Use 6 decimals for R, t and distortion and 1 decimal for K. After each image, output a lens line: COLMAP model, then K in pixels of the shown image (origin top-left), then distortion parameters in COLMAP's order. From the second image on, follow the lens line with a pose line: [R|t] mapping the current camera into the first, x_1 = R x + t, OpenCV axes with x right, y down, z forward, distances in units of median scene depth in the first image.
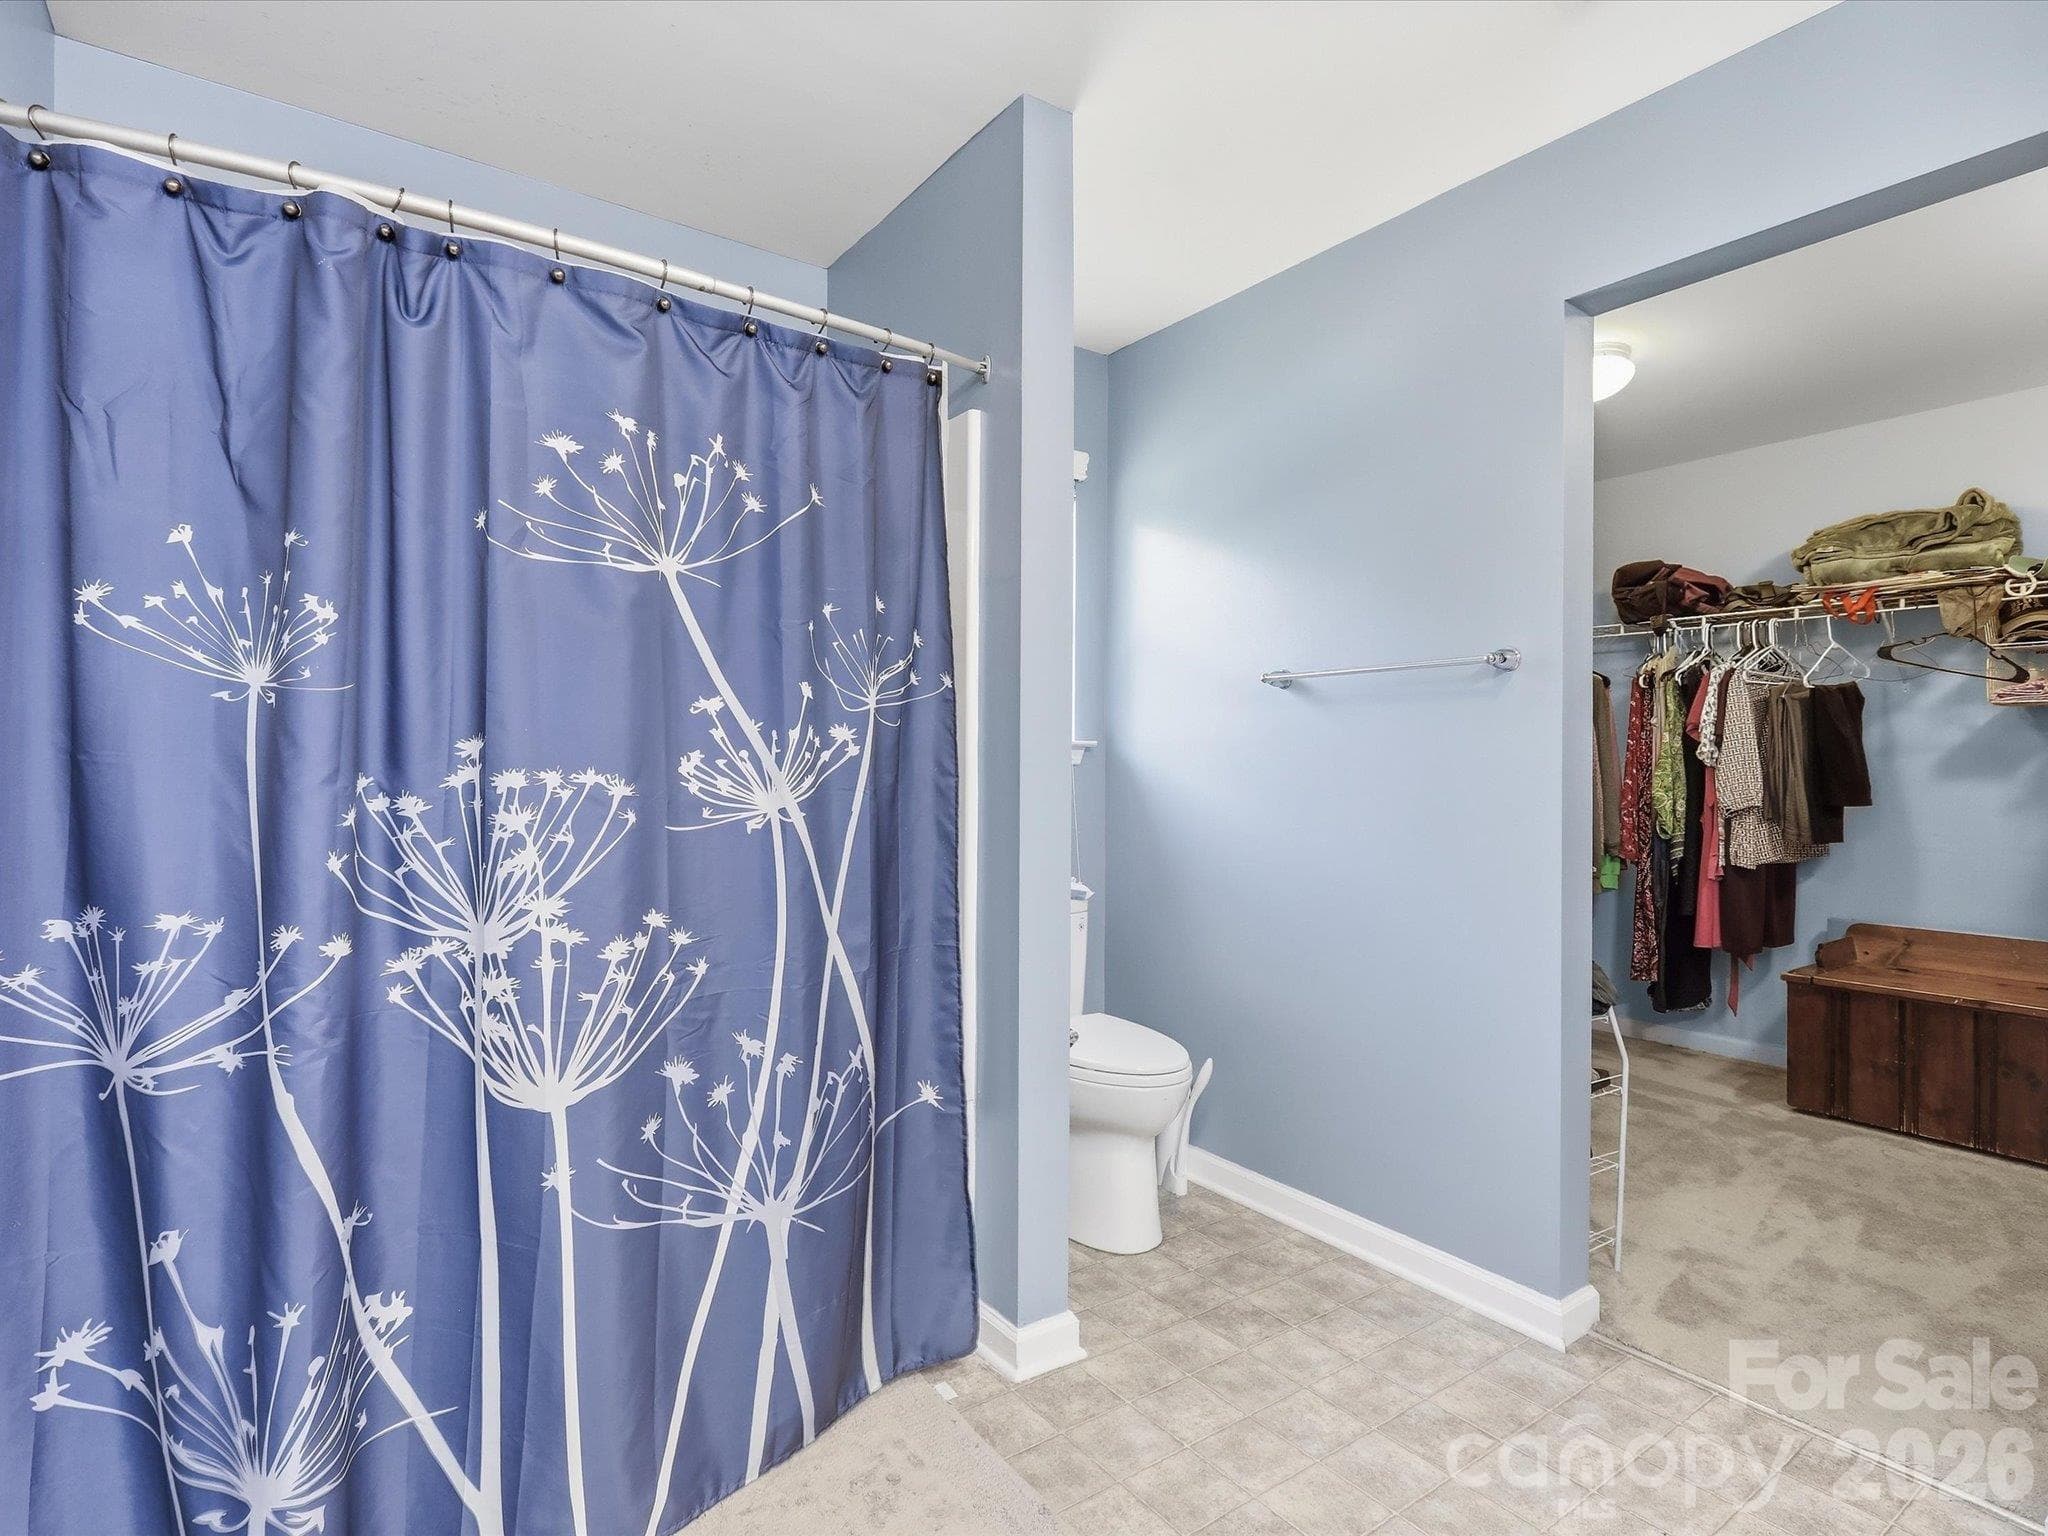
lens RADIAL K [[1047.5, 0, 1032.5], [0, 1047.5, 767.1], [0, 0, 1]] dist [-0.008483, 0.000488]
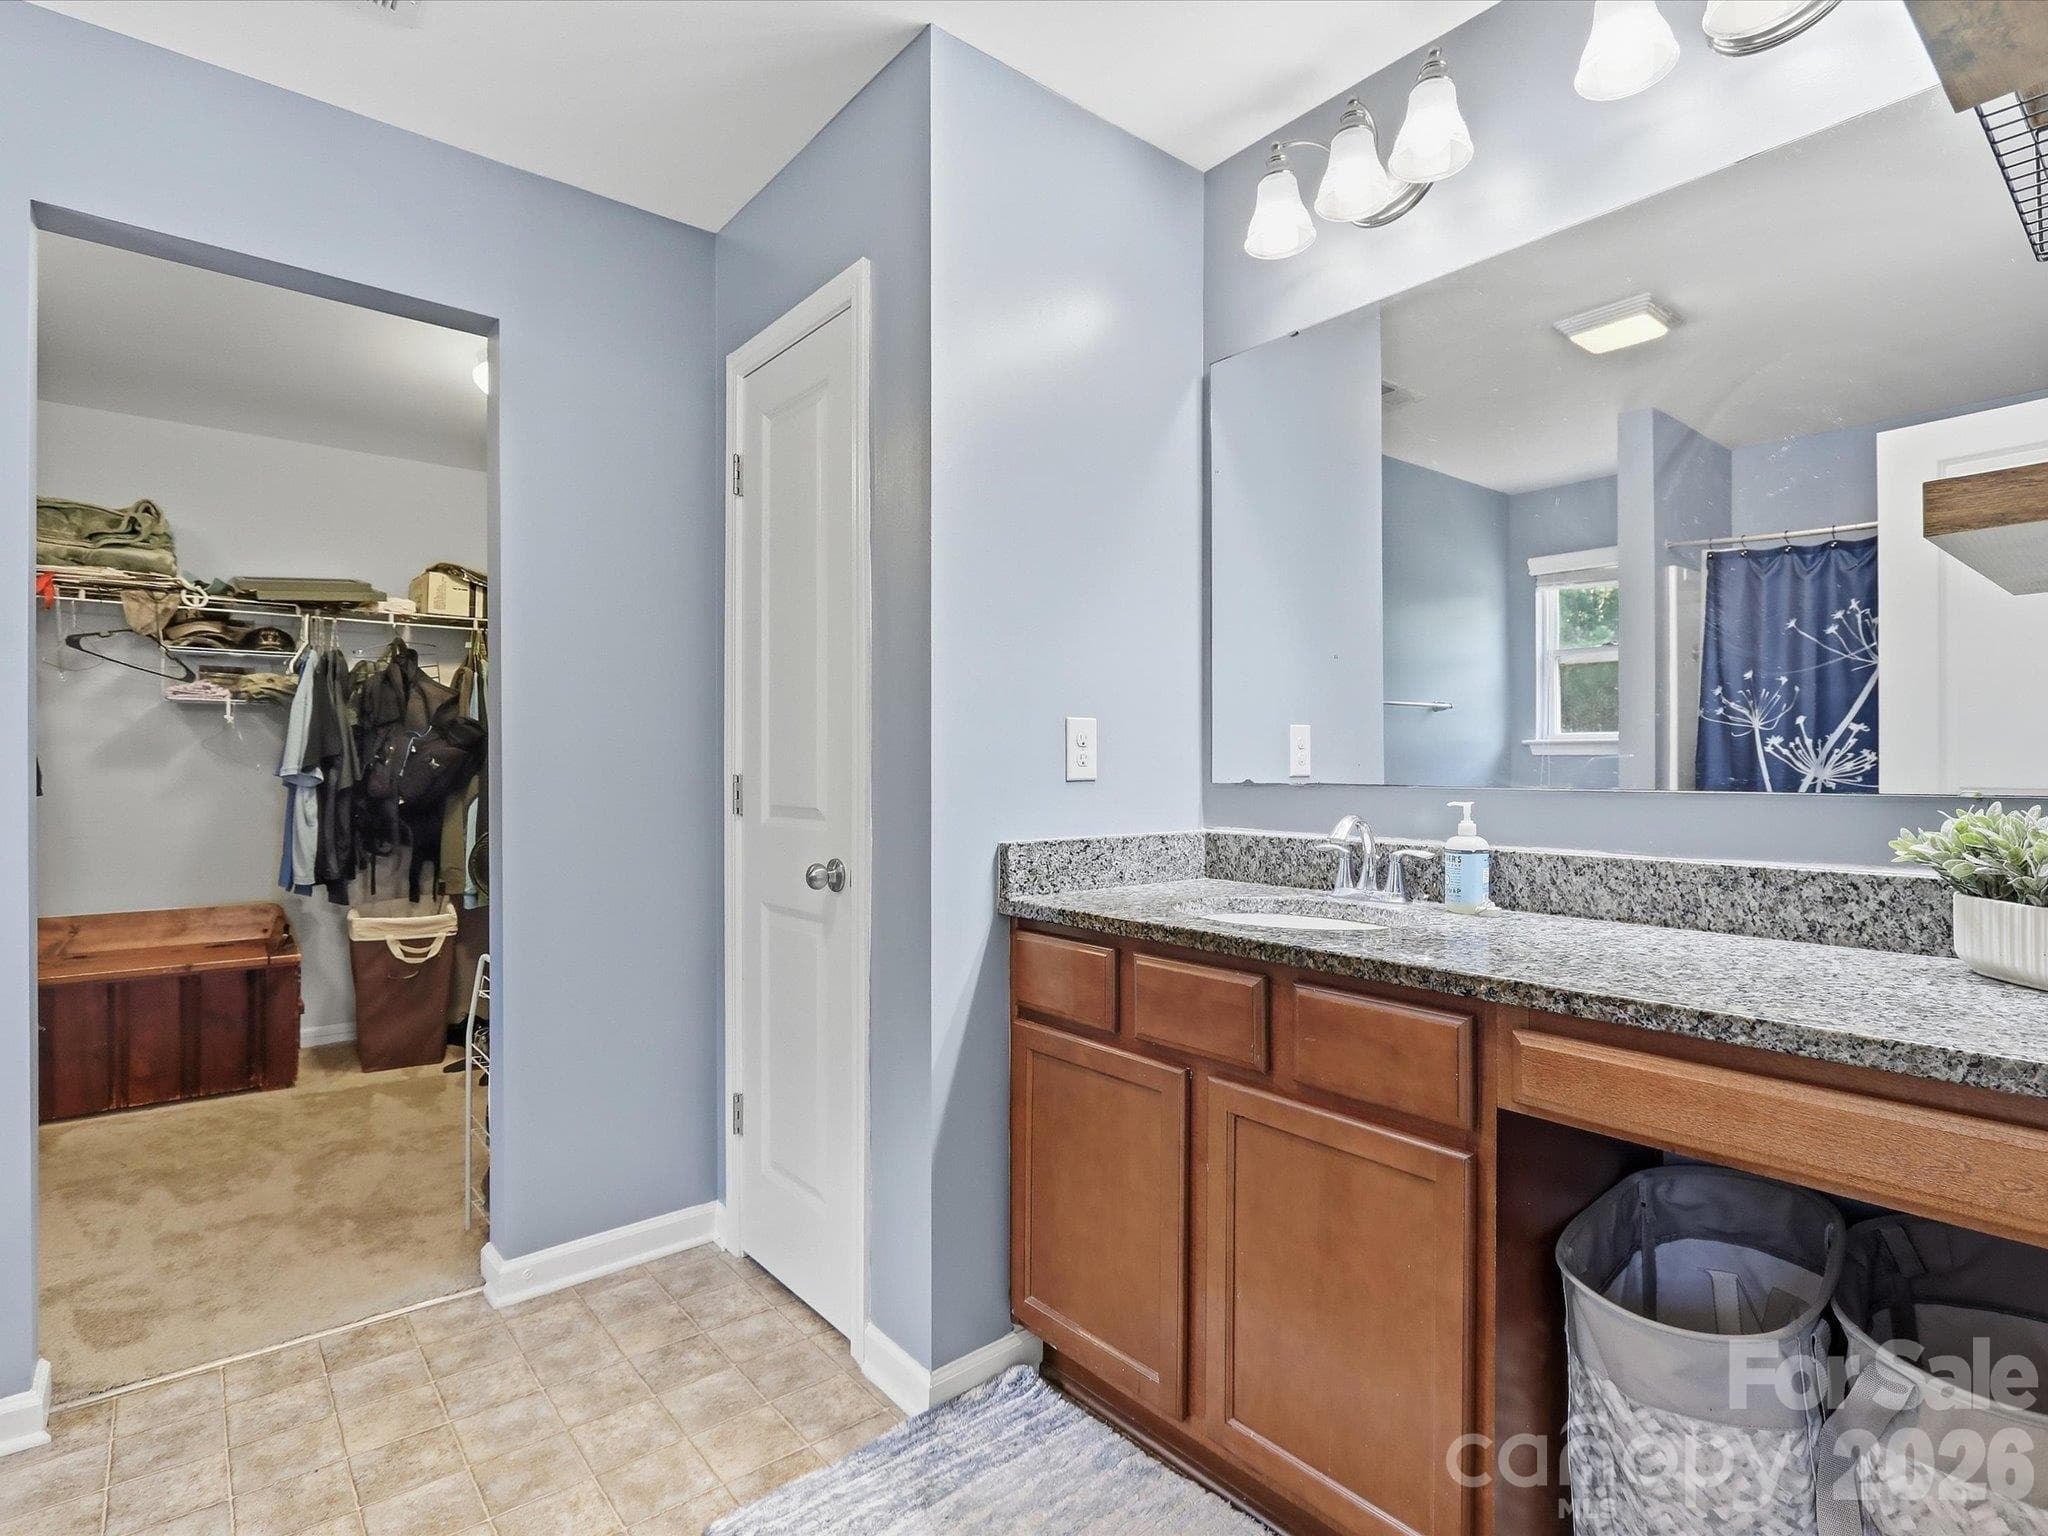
lens RADIAL K [[1040.2, 0, 1021.3], [0, 1040.2, 775.2], [0, 0, 1]] dist [-0.011442, 0.001021]
pose [[-0.063281, -0.016718, 0.997856, -0.235016], [-0.003592, 0.999857, 0.016524, -0.001648], [-0.997989, -0.002539, -0.063332, 0.163070]]
